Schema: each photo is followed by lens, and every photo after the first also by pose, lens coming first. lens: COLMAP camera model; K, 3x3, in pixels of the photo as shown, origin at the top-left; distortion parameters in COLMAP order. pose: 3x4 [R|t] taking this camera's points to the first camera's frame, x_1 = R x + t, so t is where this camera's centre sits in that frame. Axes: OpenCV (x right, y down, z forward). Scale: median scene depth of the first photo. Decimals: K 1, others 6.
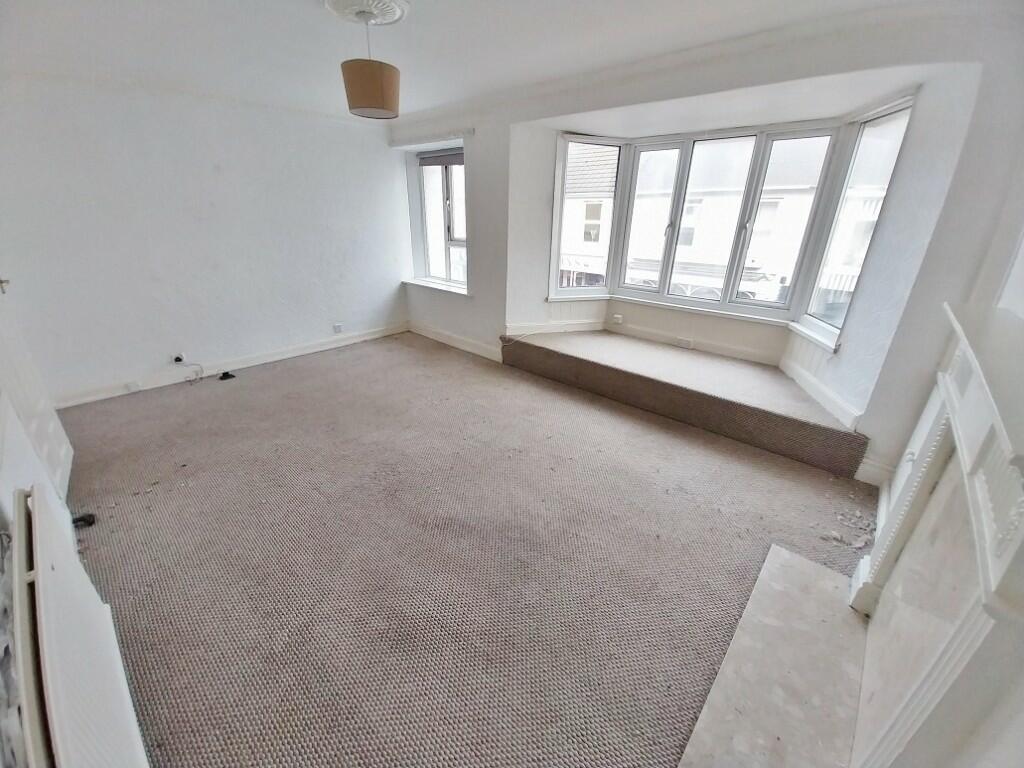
lens RADIAL K [[401.2, 0, 501.4], [0, 401.2, 379.8], [0, 0, 1]] dist [0.015750, -0.016424]
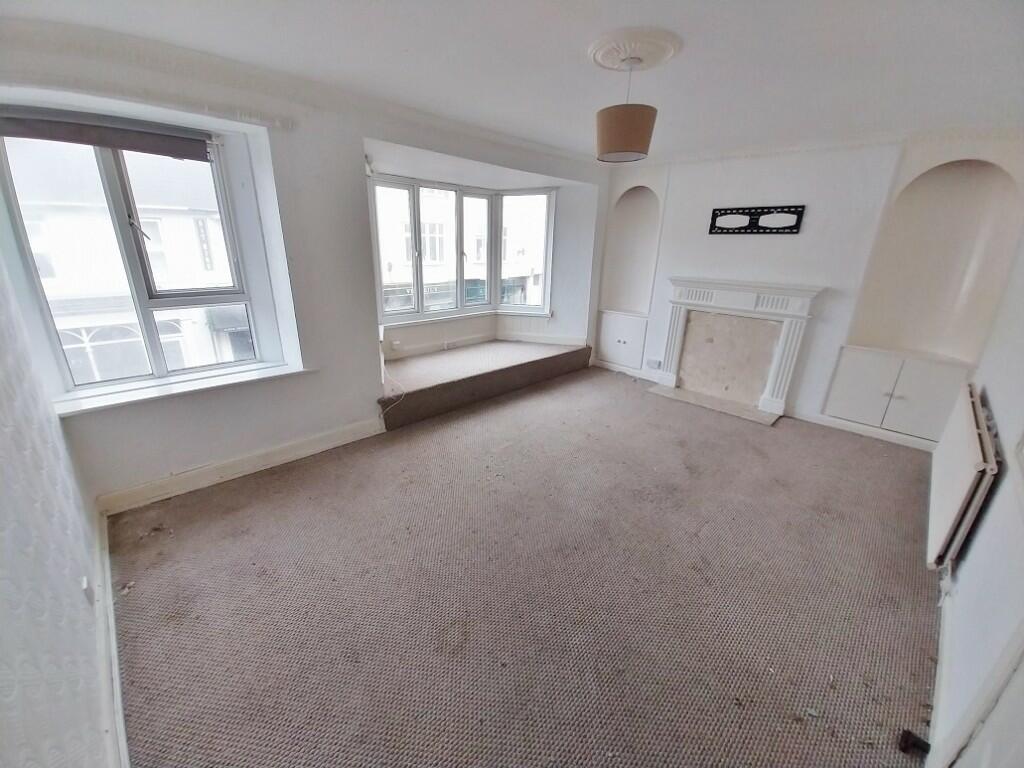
lens RADIAL K [[401.2, 0, 501.4], [0, 401.2, 379.8], [0, 0, 1]] dist [0.015750, -0.016424]
pose [[0.061659, -0.330659, 0.941734, -0.709130], [0.363745, 0.886085, 0.287303, -0.282634], [-0.929456, 0.324836, 0.174911, 0.634460]]
